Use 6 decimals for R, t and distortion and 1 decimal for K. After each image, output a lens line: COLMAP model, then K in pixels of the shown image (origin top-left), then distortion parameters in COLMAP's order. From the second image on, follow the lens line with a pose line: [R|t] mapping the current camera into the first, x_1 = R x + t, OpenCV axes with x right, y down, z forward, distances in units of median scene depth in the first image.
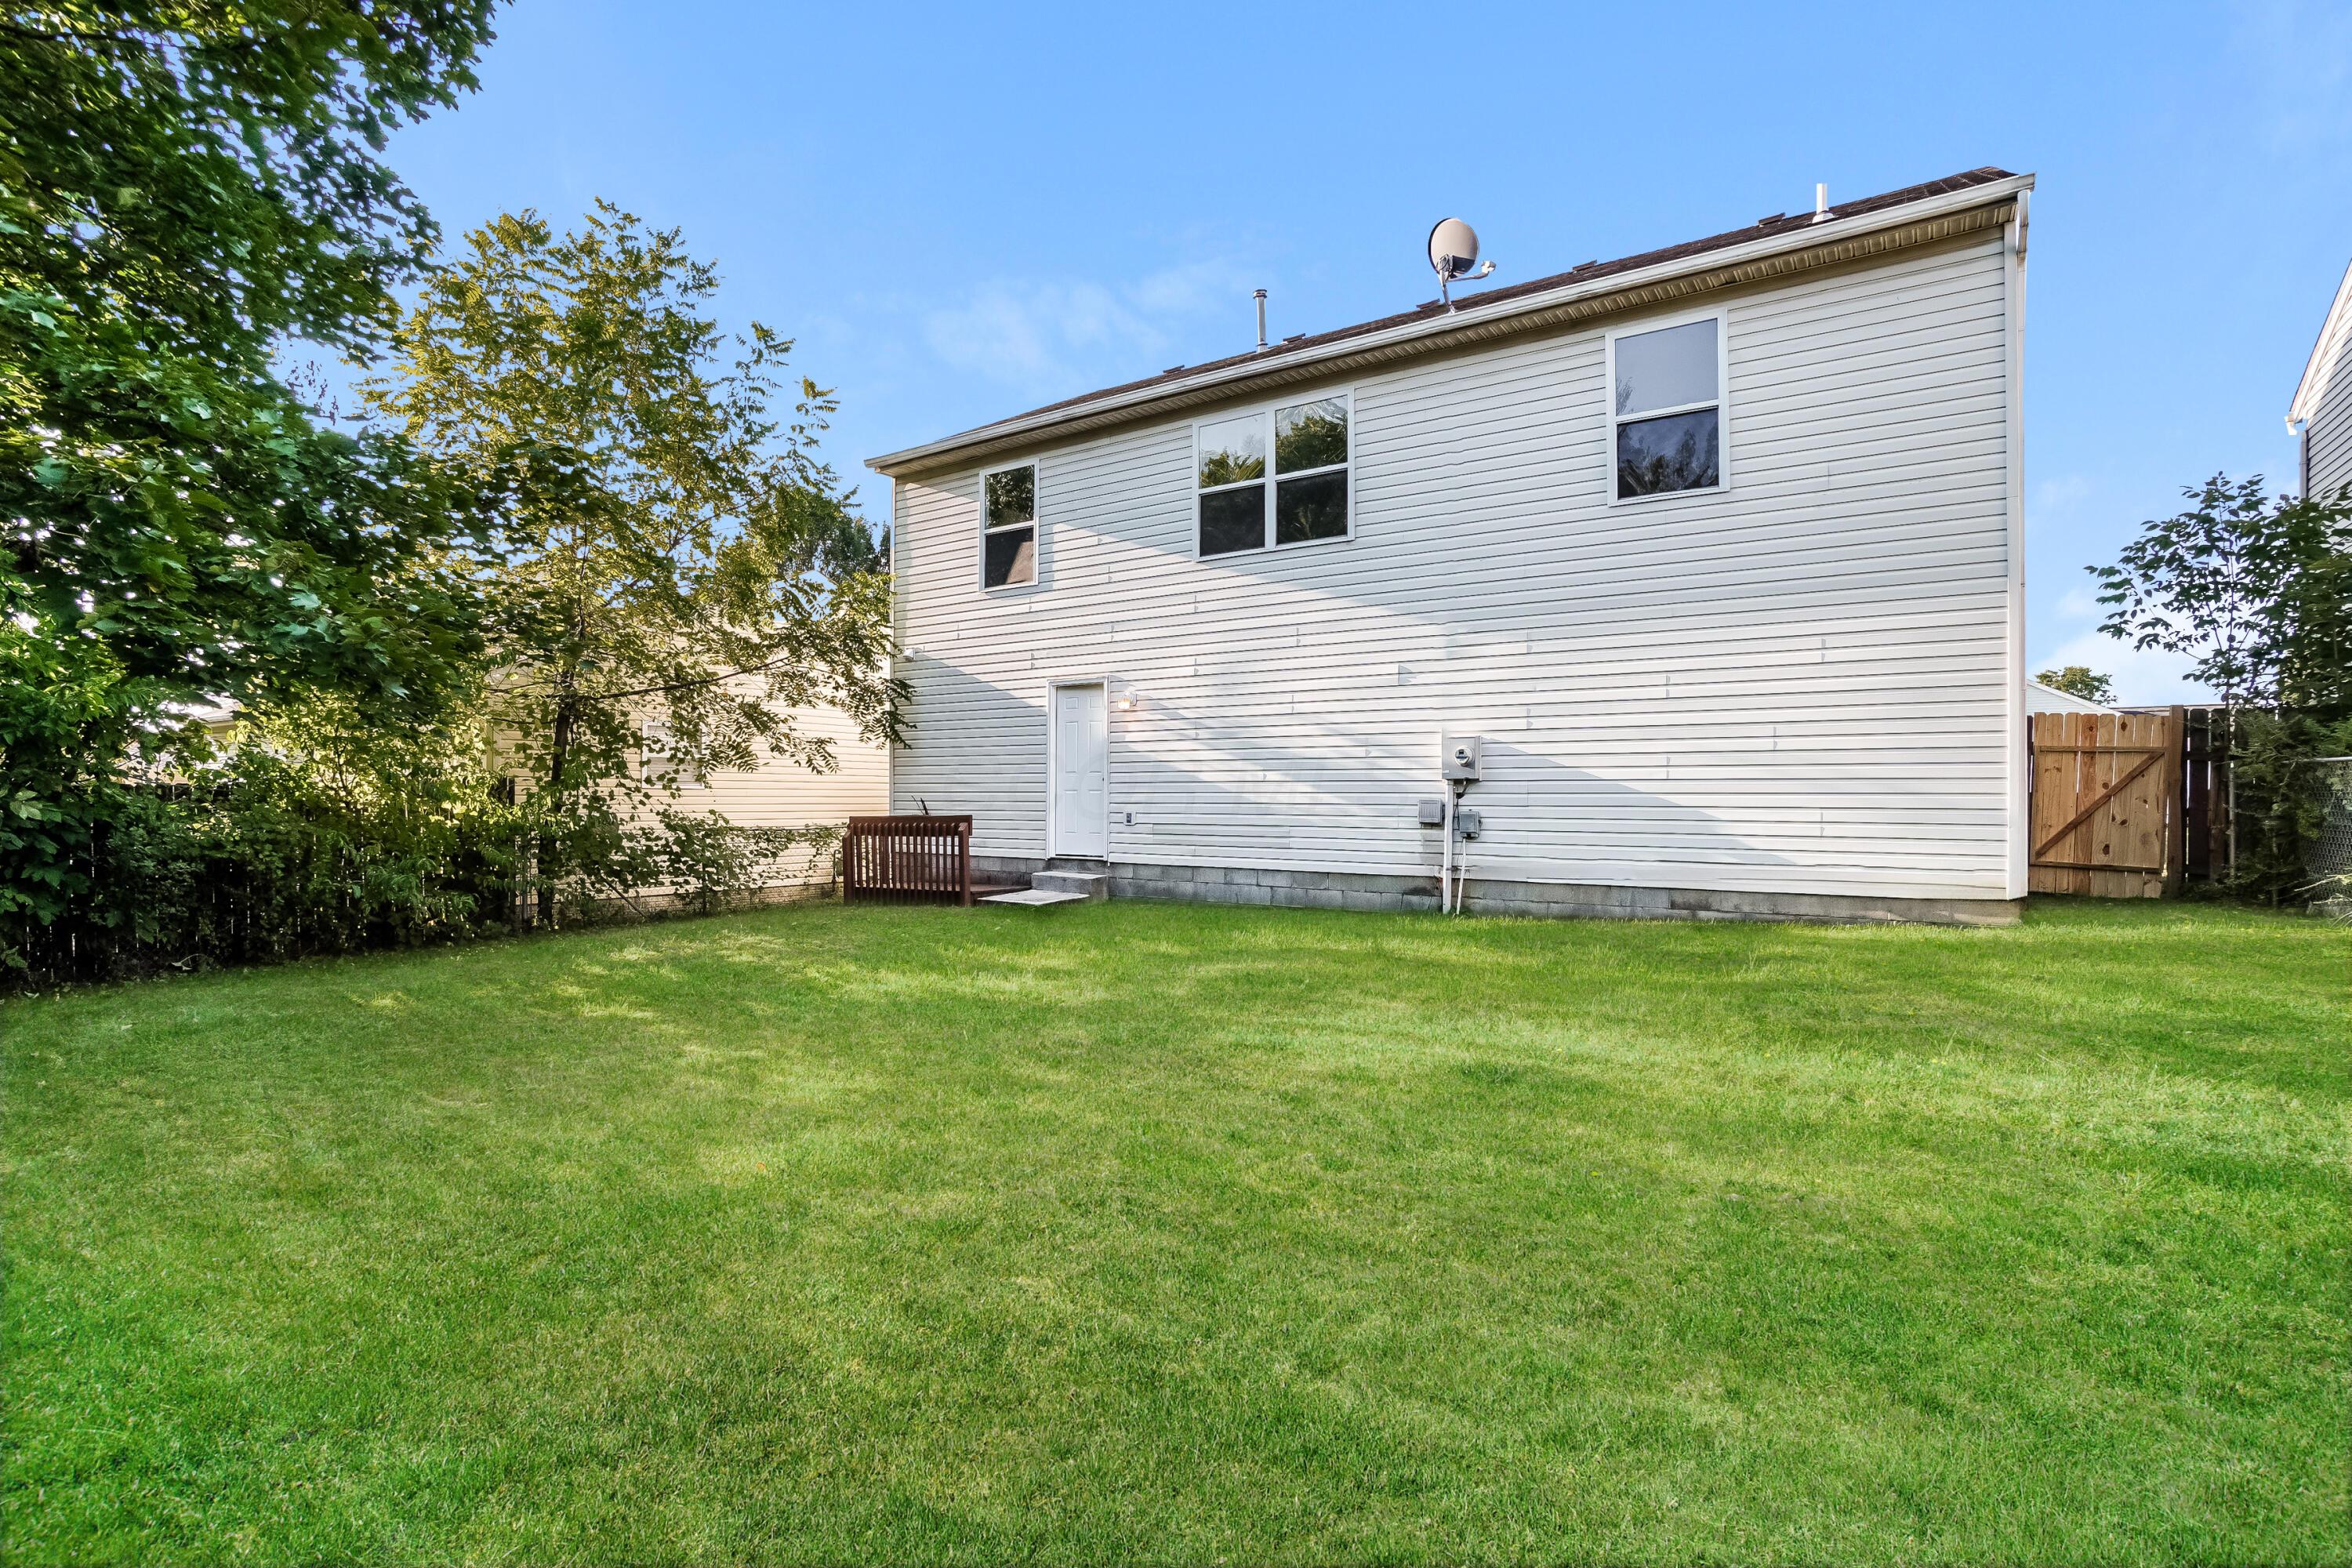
lens RADIAL K [[1062.2, 0, 1173.5], [0, 1062.2, 788.2], [0, 0, 1]] dist [-0.034595, 0.007055]
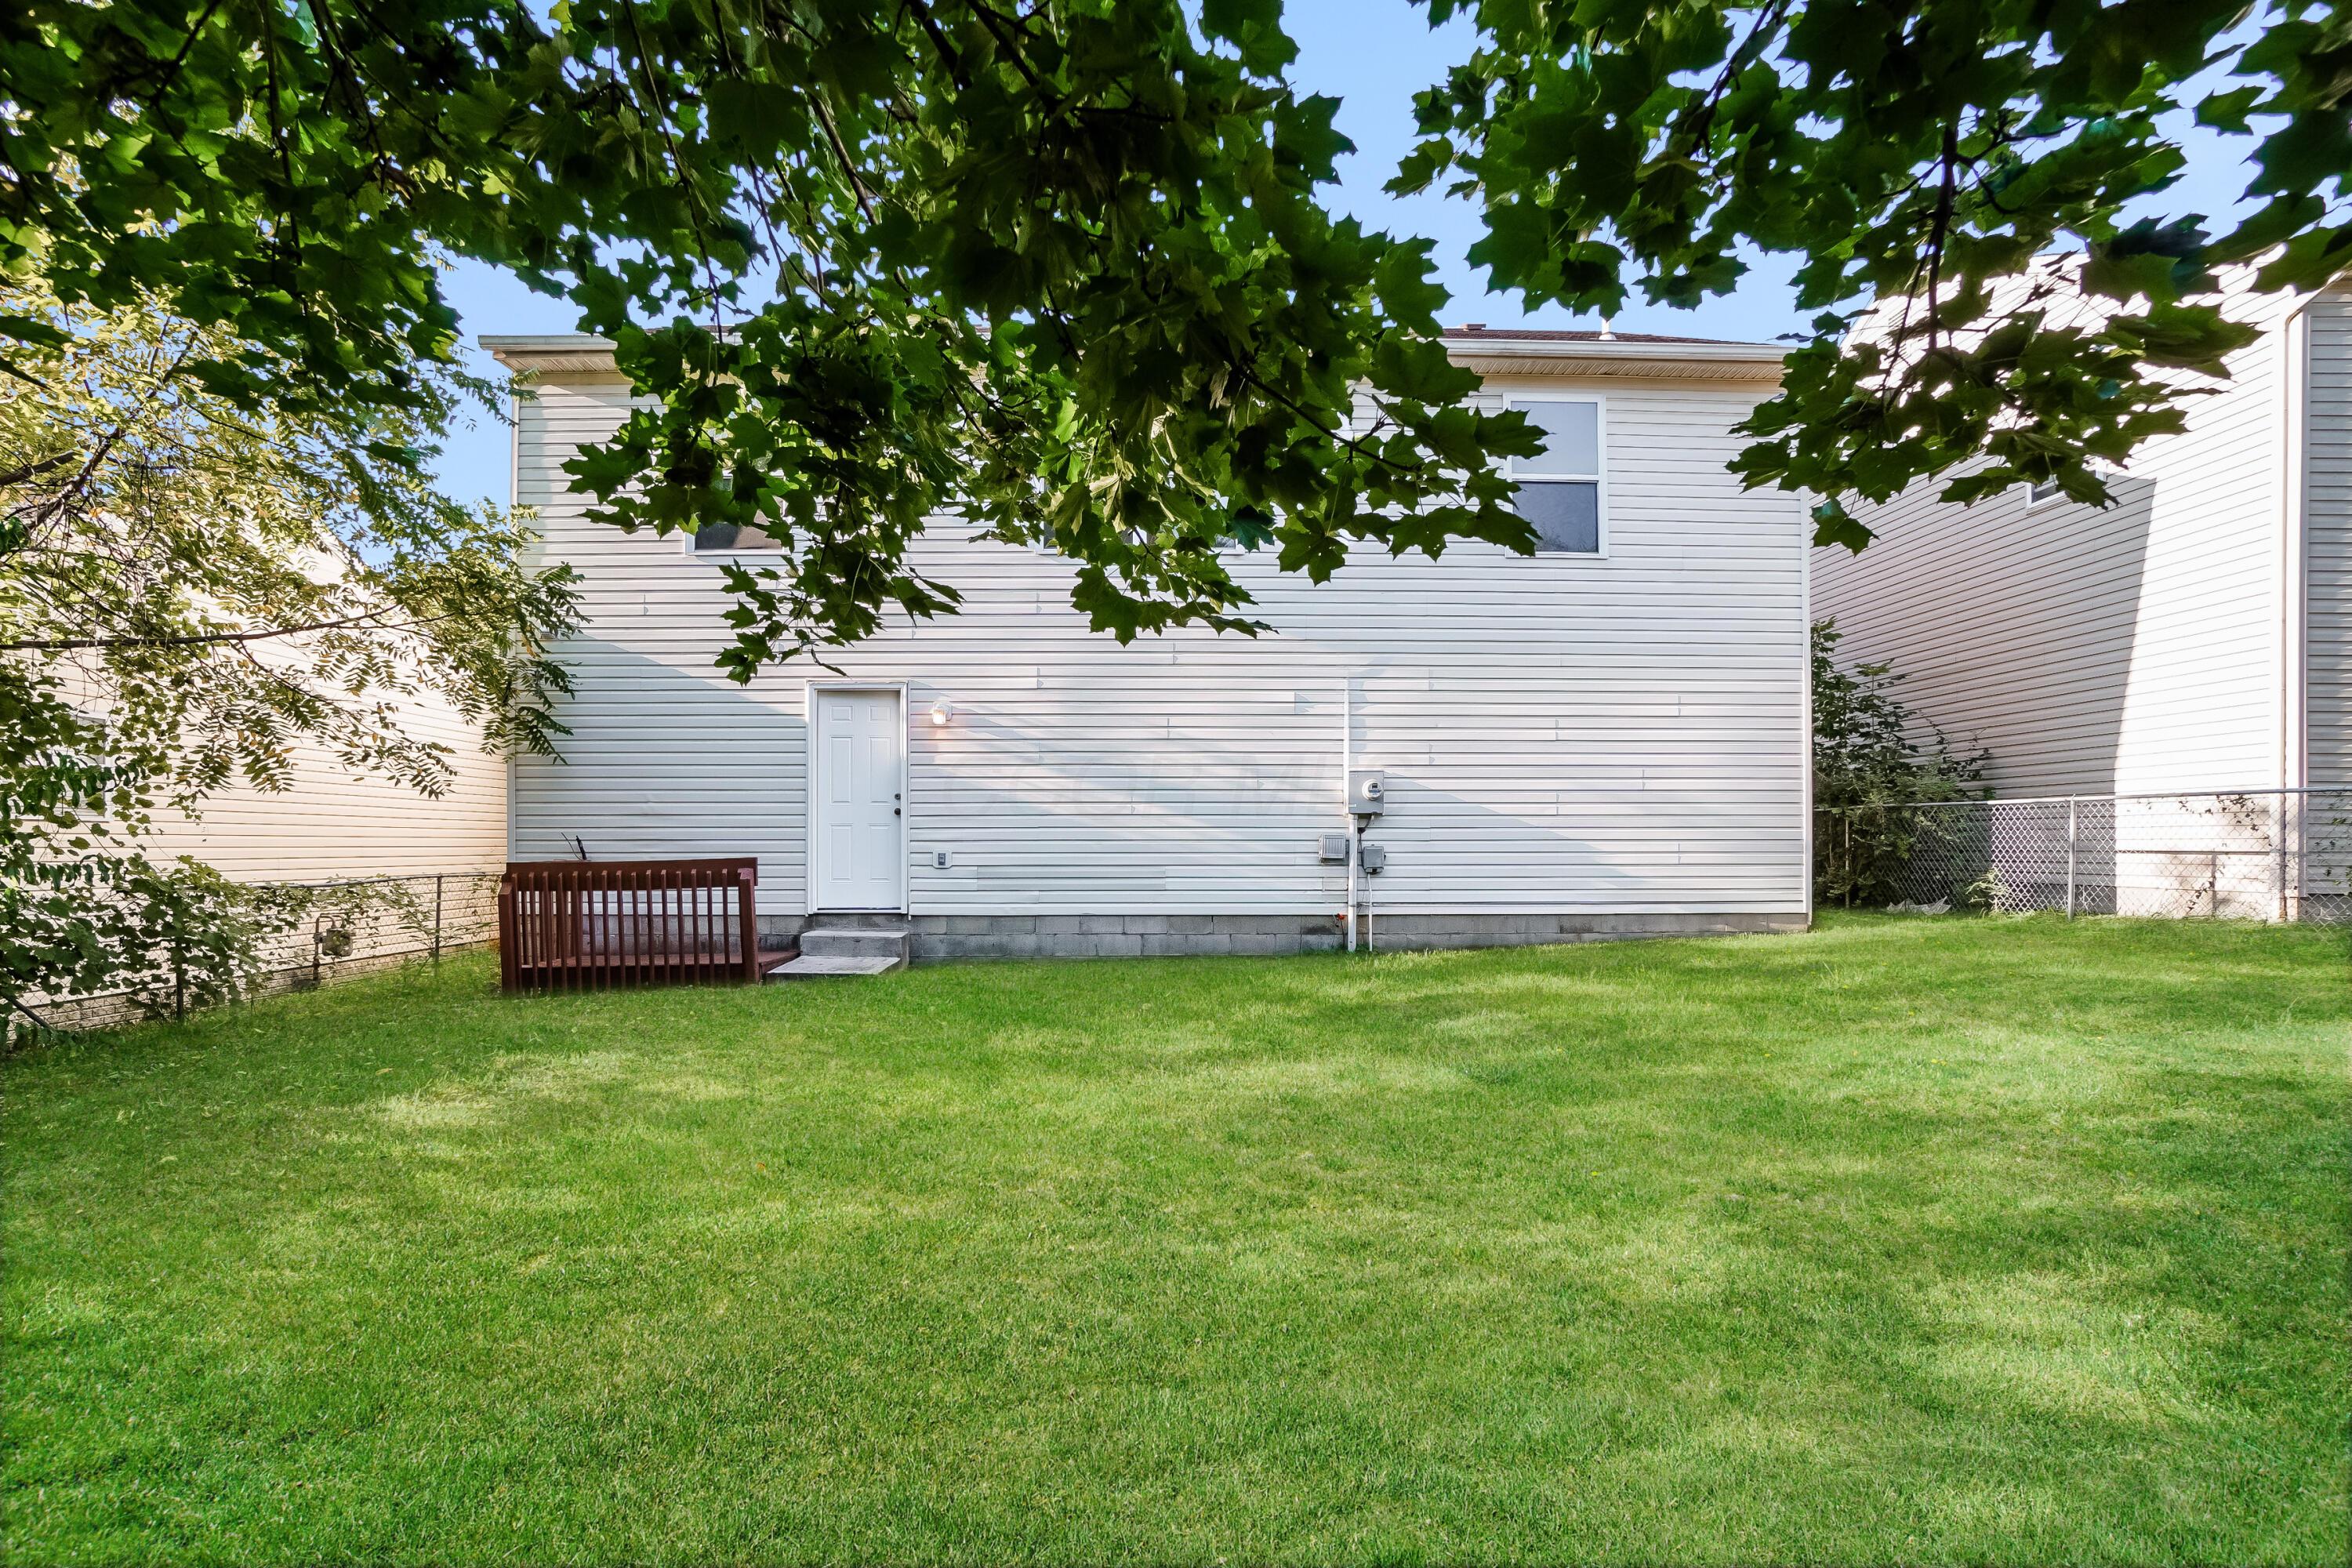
lens RADIAL K [[1062.2, 0, 1170.9], [0, 1062.2, 839.4], [0, 0, 1]] dist [-0.034595, 0.007055]
pose [[0.824024, -0.001123, 0.566554, -0.366729], [-0.001140, 0.999993, 0.003641, 0.010146], [-0.566554, -0.003646, 0.824017, 0.247638]]
